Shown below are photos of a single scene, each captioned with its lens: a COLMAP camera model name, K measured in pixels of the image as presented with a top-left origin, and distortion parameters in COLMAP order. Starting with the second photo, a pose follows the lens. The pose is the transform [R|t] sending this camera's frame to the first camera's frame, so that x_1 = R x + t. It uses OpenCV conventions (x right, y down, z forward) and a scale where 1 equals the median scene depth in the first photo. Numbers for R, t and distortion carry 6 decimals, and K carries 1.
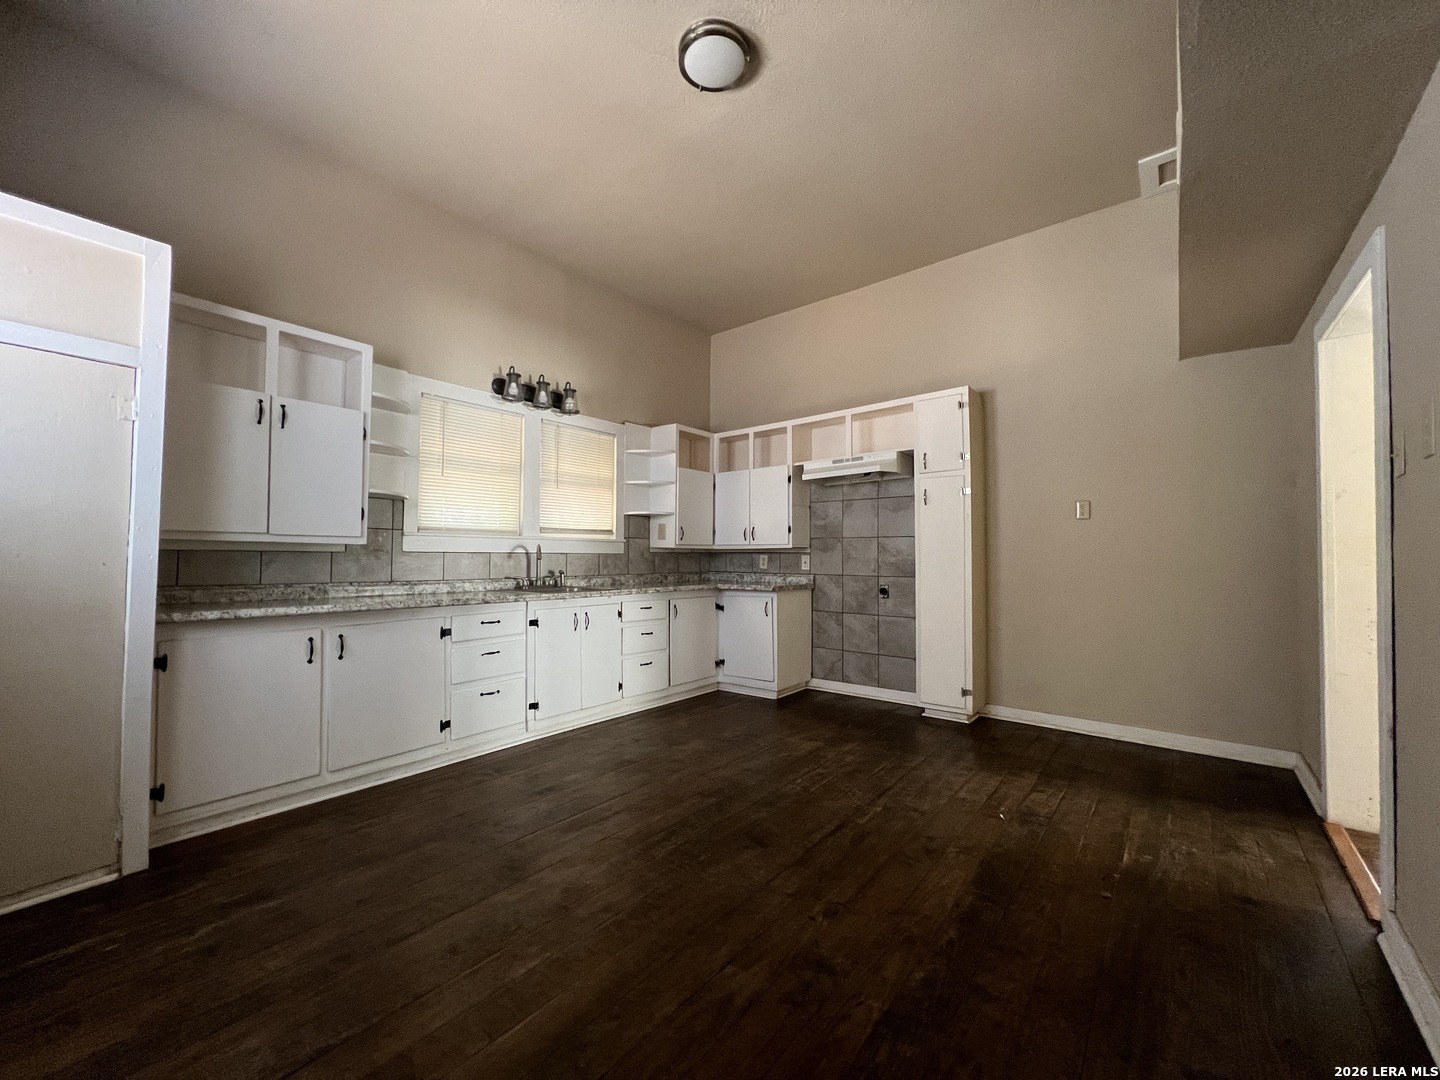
lens RADIAL K [[582.2, 0, 717.6], [0, 582.2, 539.1], [0, 0, 1]] dist [-0.002032, -0.000203]
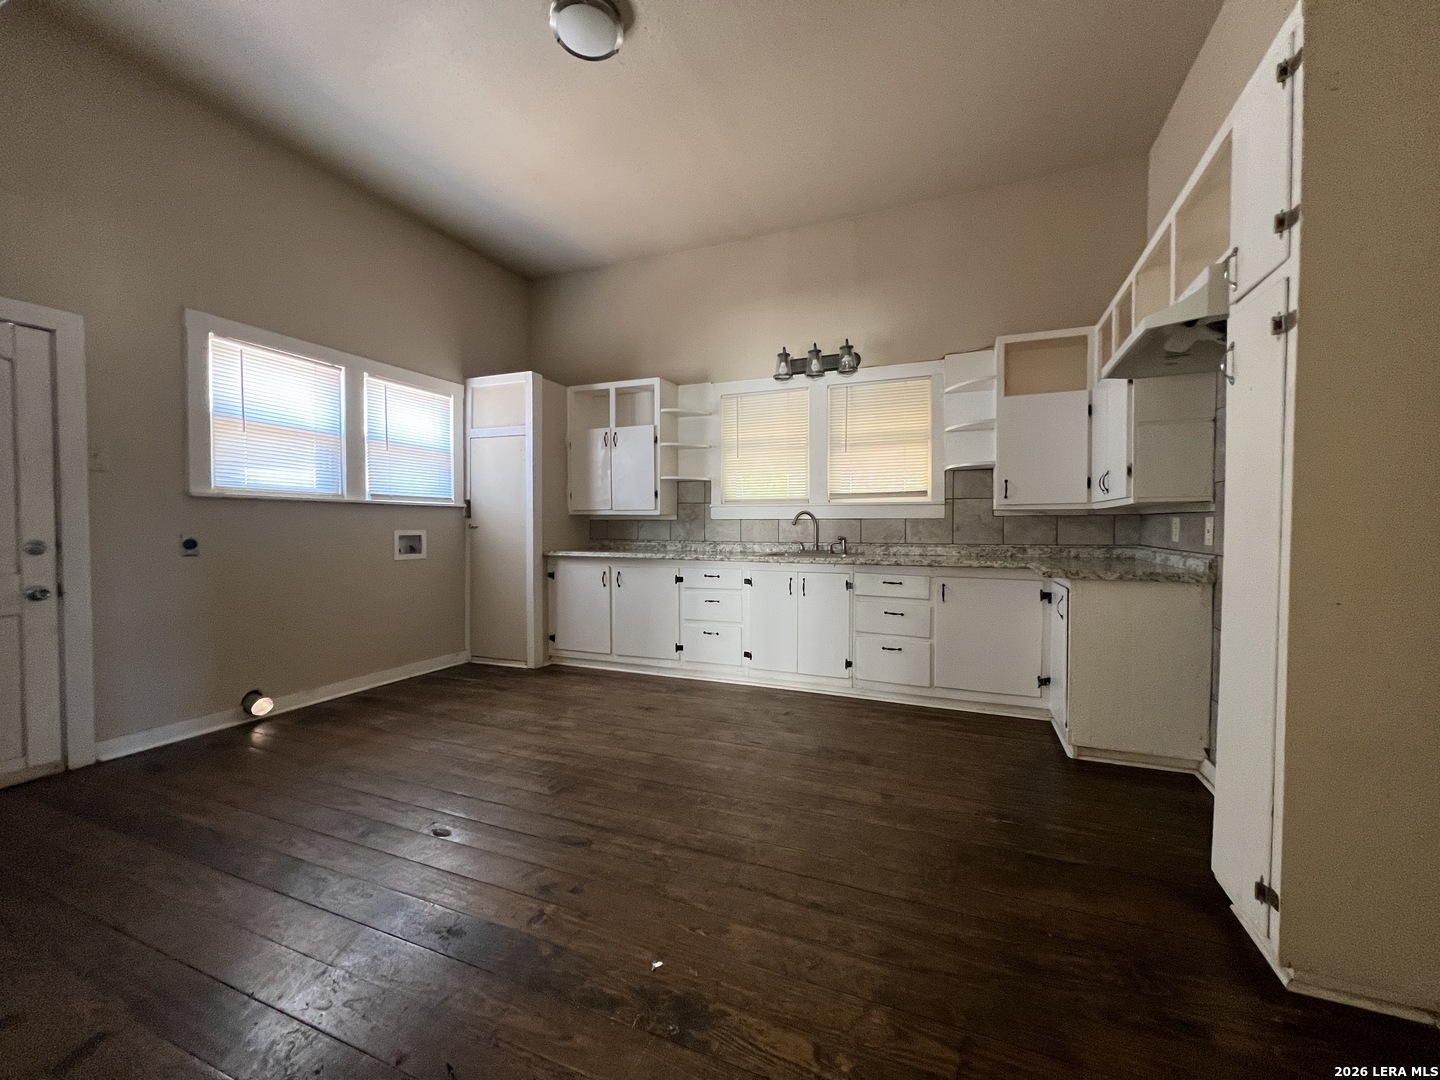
lens RADIAL K [[582.2, 0, 717.6], [0, 582.2, 539.1], [0, 0, 1]] dist [-0.002032, -0.000203]
pose [[0.271234, 0.028233, -0.962099, 0.722350], [0.034039, 0.998663, 0.038902, 0.014976], [0.961911, -0.043300, 0.269910, 0.621352]]
